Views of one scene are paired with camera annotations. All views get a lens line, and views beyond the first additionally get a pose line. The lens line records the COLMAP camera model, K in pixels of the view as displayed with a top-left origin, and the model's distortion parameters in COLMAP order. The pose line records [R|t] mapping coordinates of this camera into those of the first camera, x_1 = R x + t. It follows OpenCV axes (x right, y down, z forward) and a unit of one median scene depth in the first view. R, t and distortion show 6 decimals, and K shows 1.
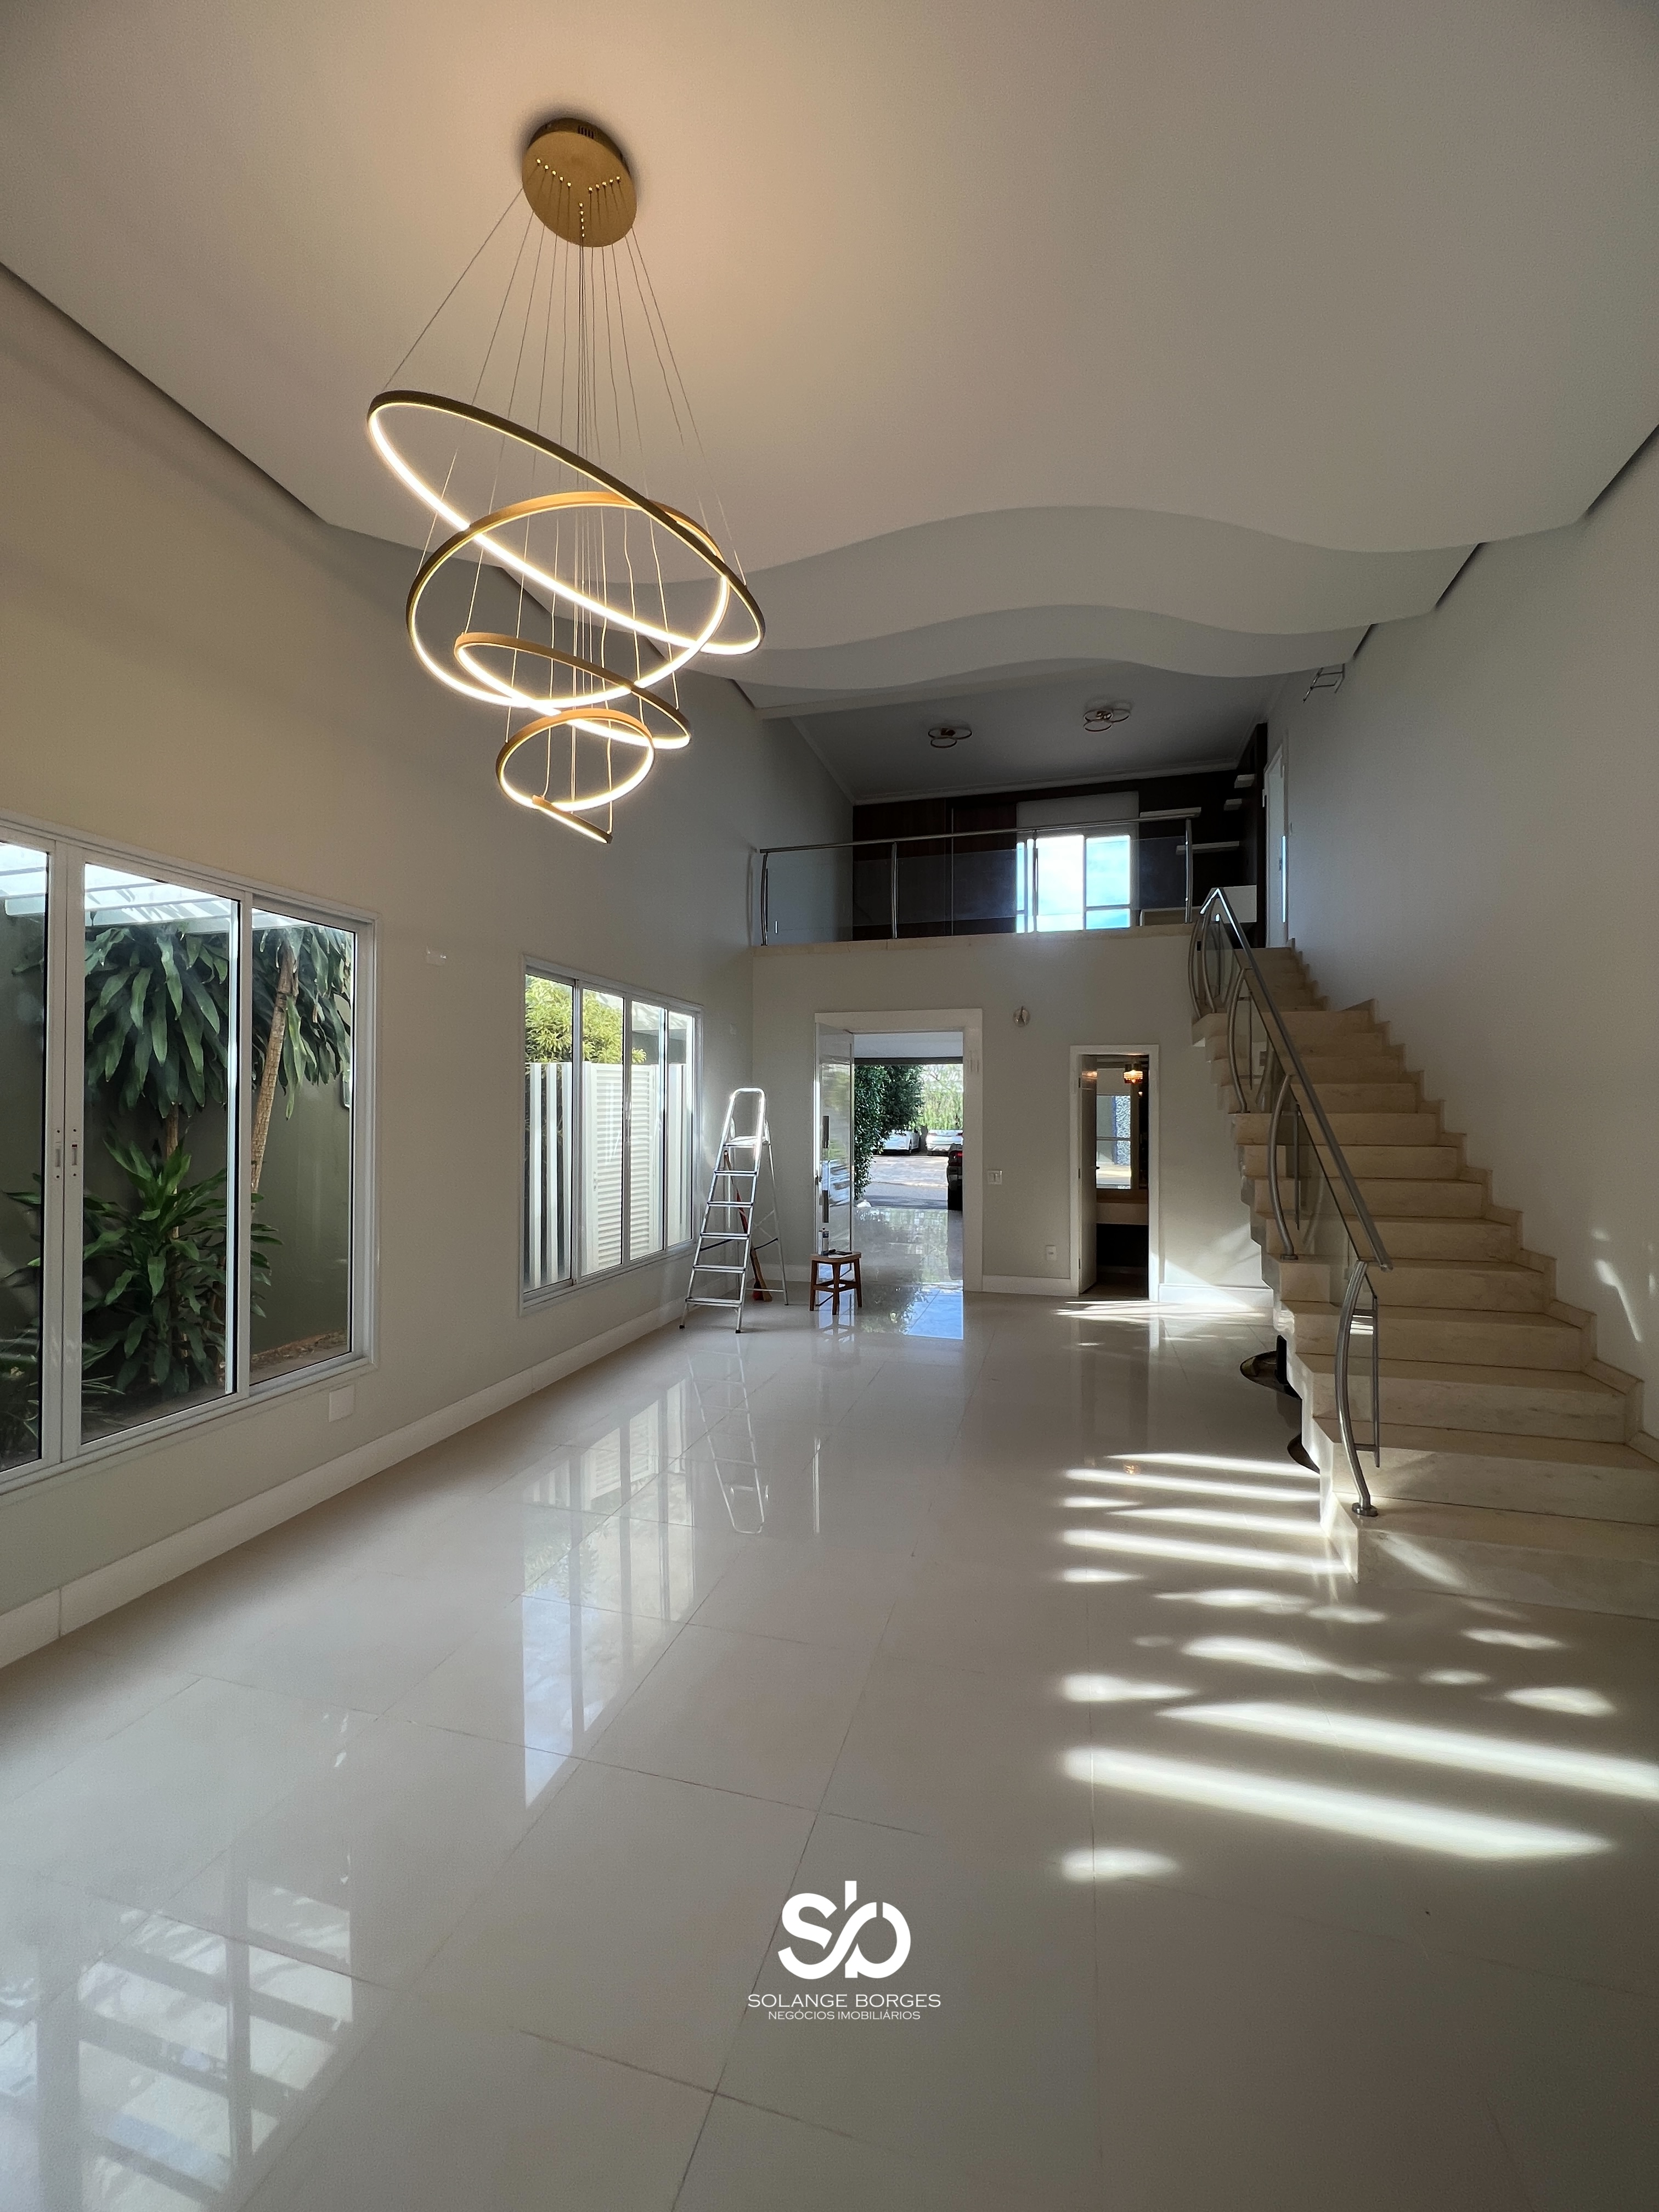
lens RADIAL K [[886.4, 0, 827.6], [0, 886.4, 1105.9], [0, 0, 1]] dist [0.000893, 0.000088]
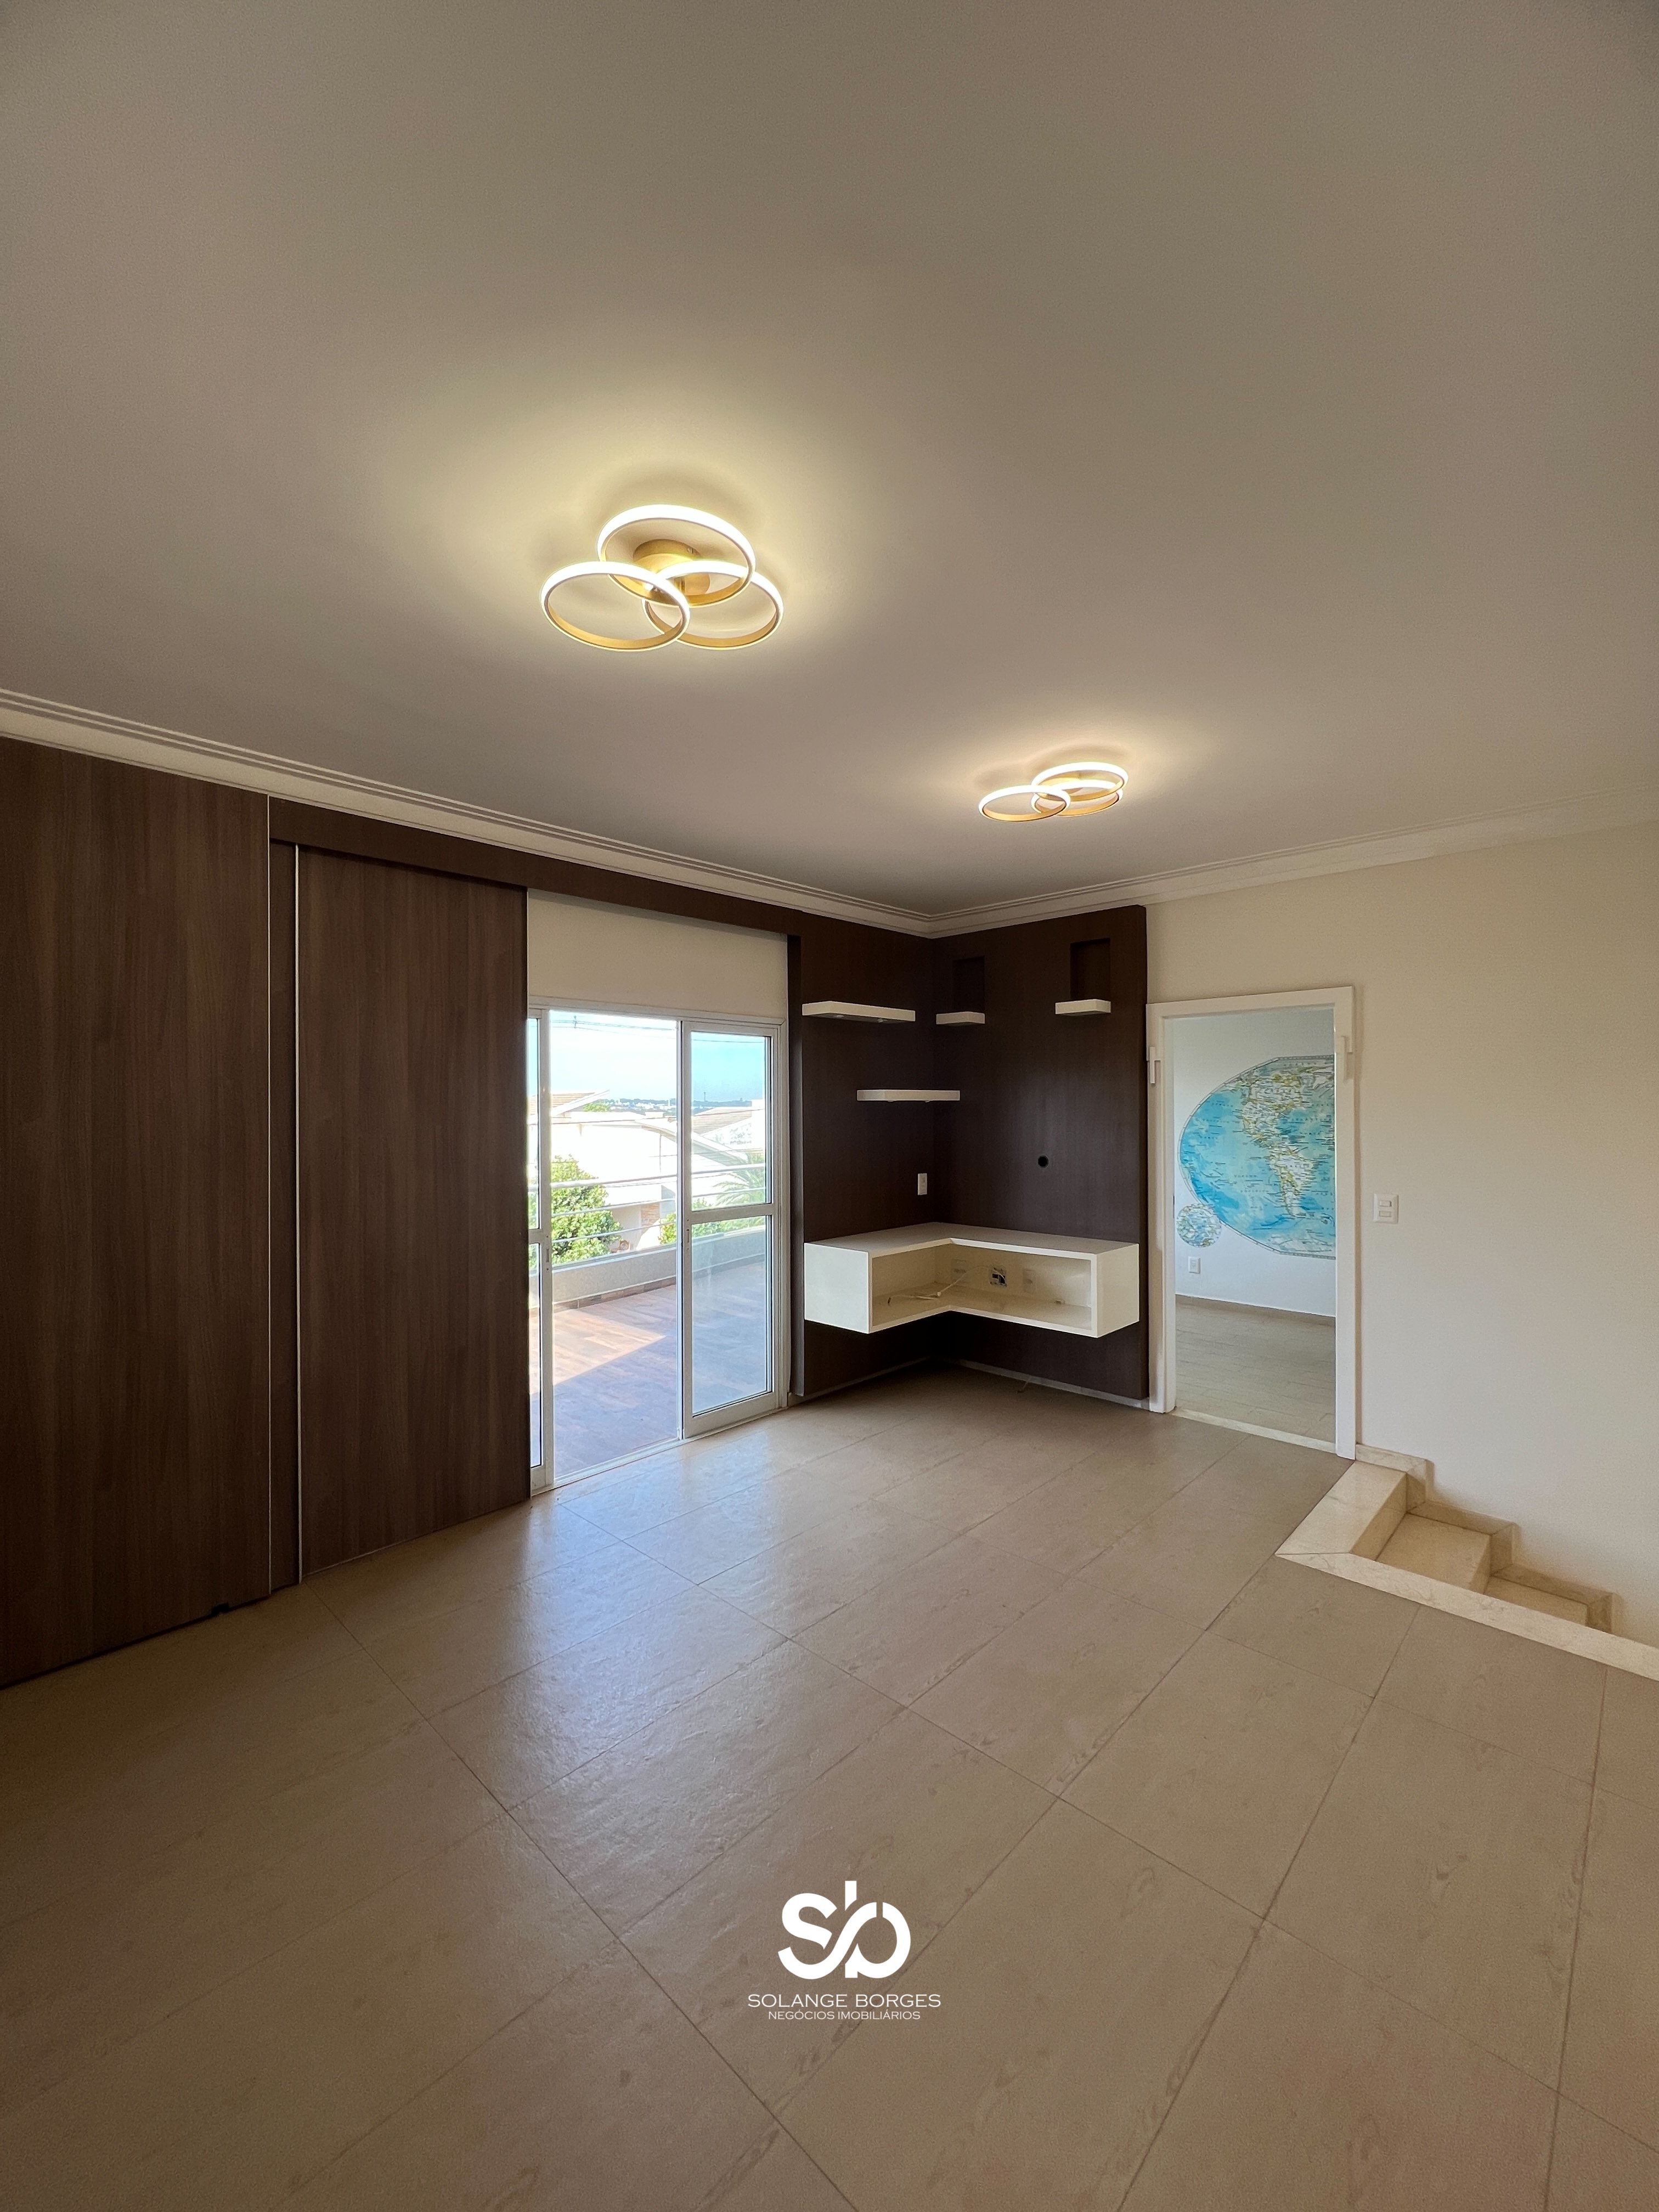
lens RADIAL K [[886.4, 0, 827.6], [0, 886.4, 1105.9], [0, 0, 1]] dist [0.000893, 0.000088]
pose [[0.478077, -0.001028, 0.878317, -0.013267], [0.000348, 0.999999, 0.000982, -0.386673], [-0.878318, -0.000164, 0.478077, 1.097553]]
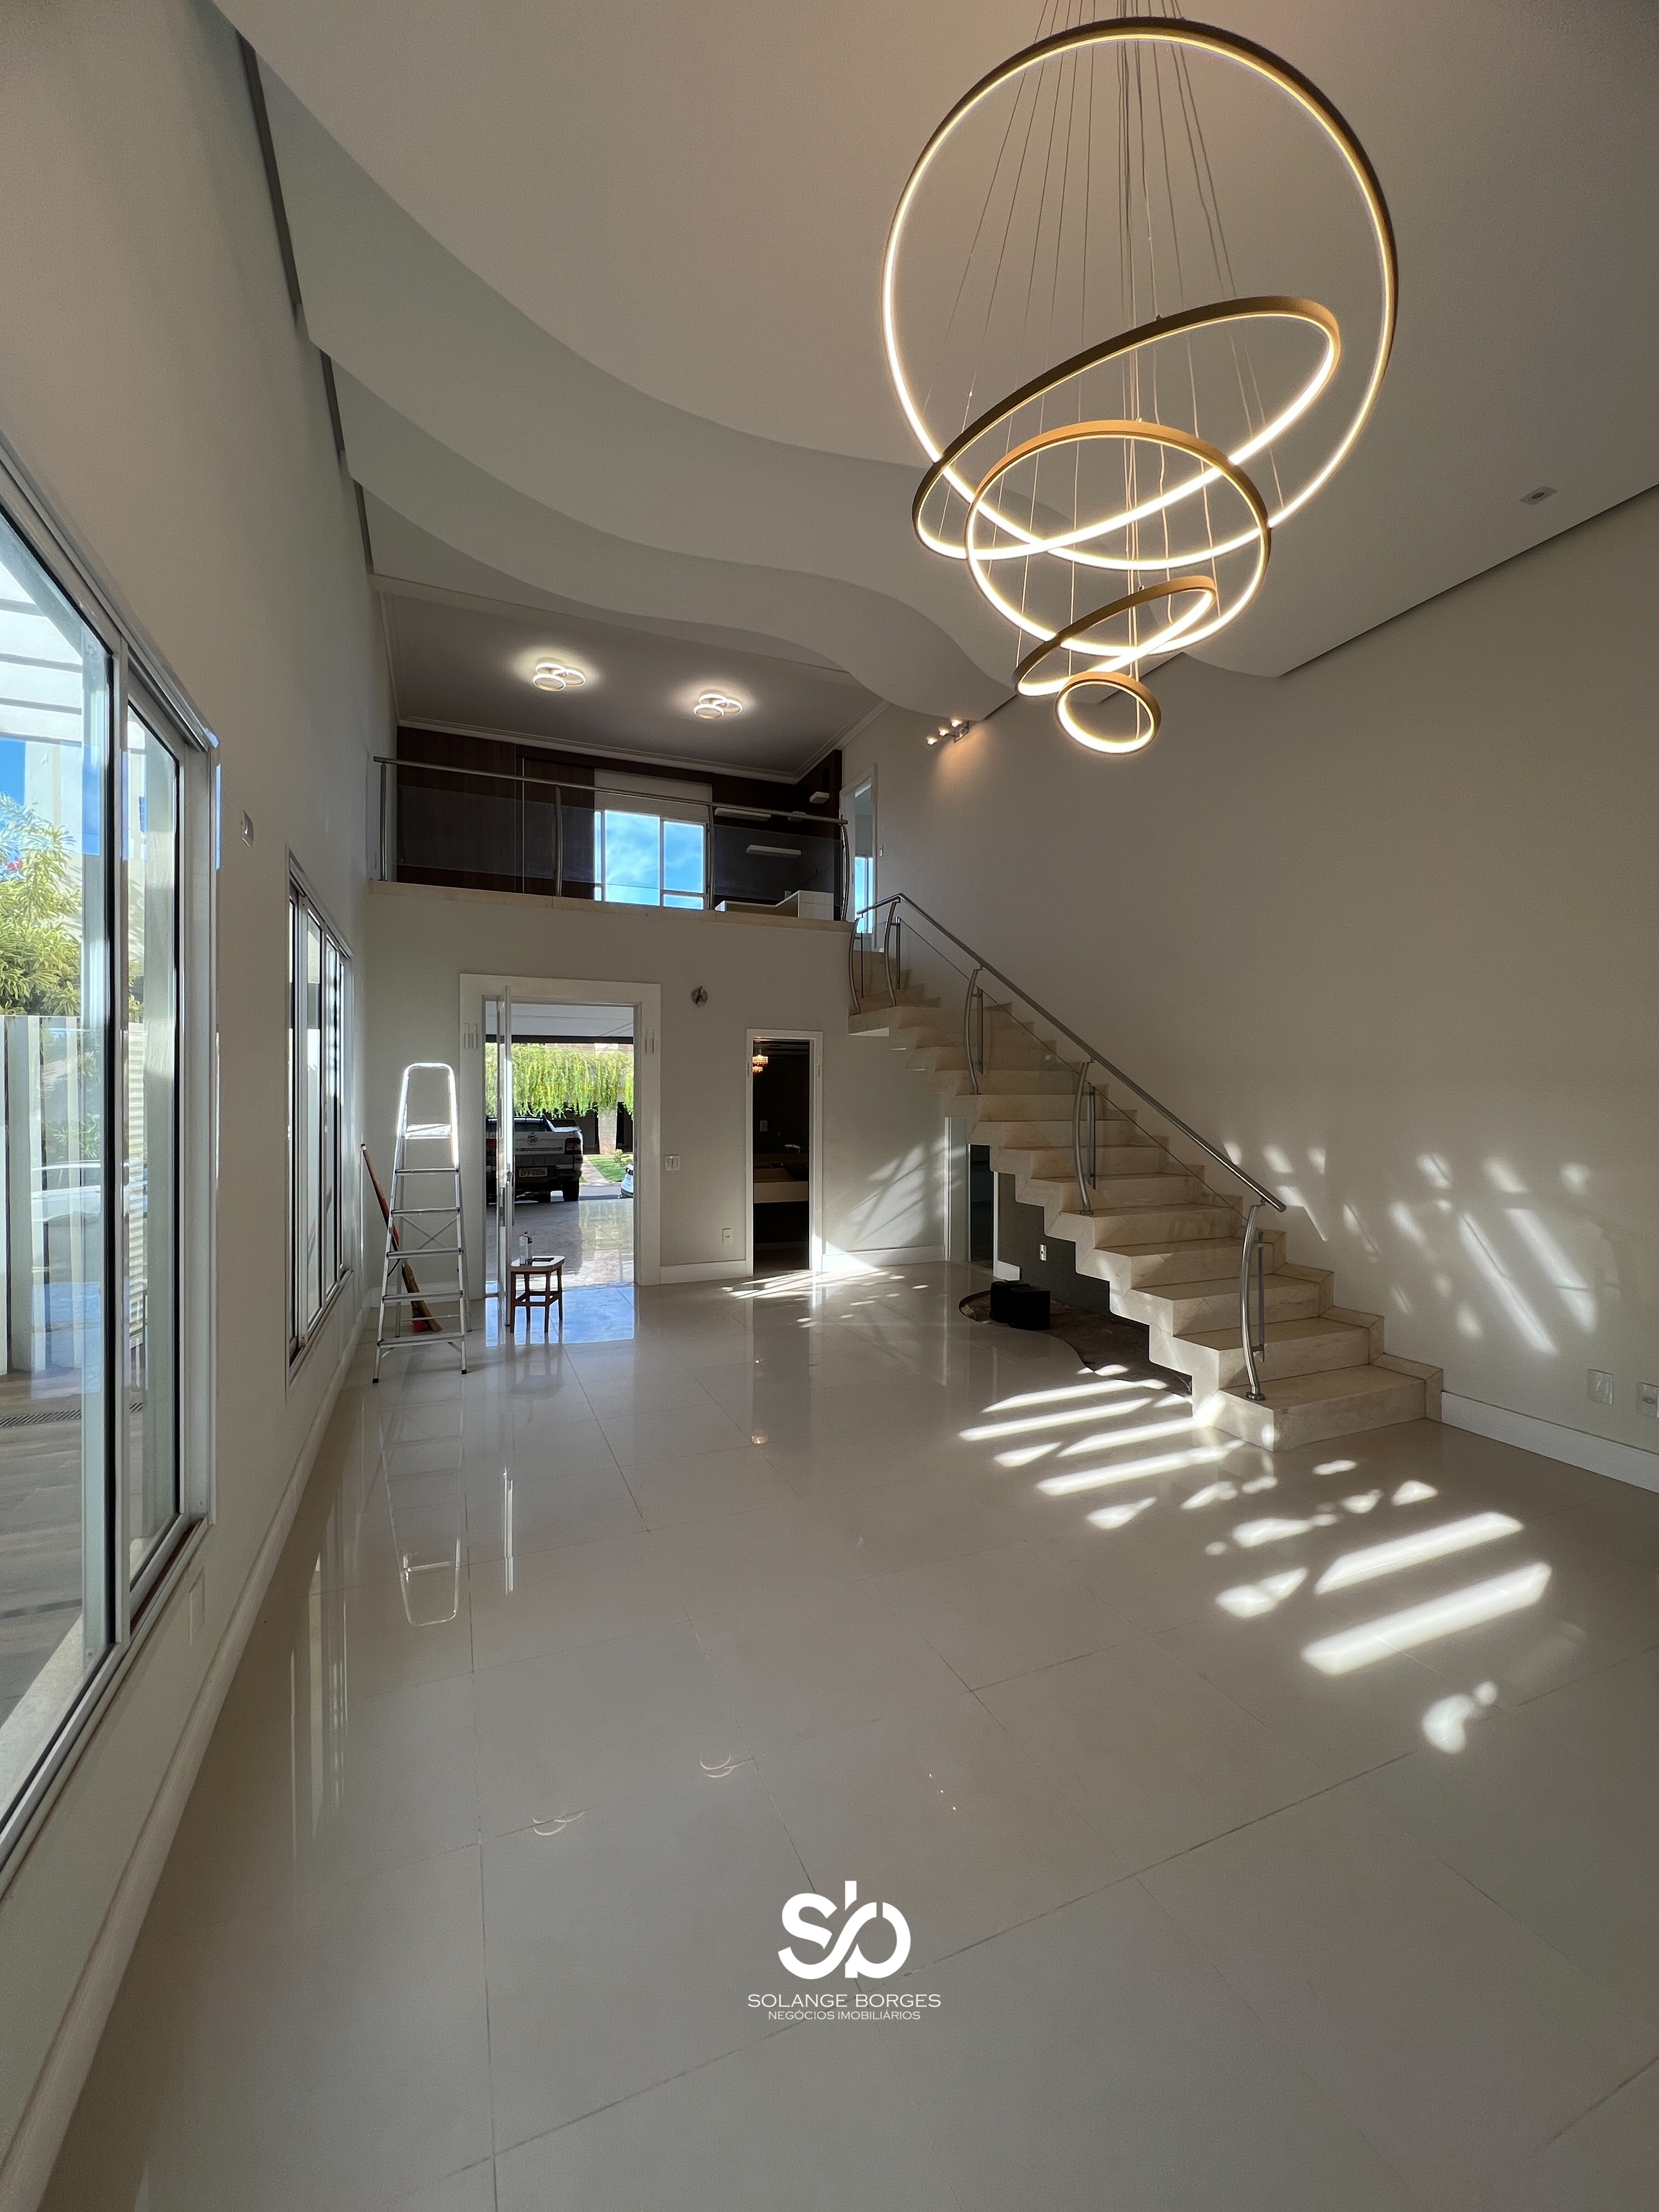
lens RADIAL K [[886.4, 0, 827.6], [0, 886.4, 1105.9], [0, 0, 1]] dist [0.000893, 0.000088]
pose [[0.784231, -0.006261, 0.620437, -0.260198], [-0.003396, 0.999891, 0.014383, 0.004829], [-0.620459, -0.013386, 0.784124, 0.145770]]
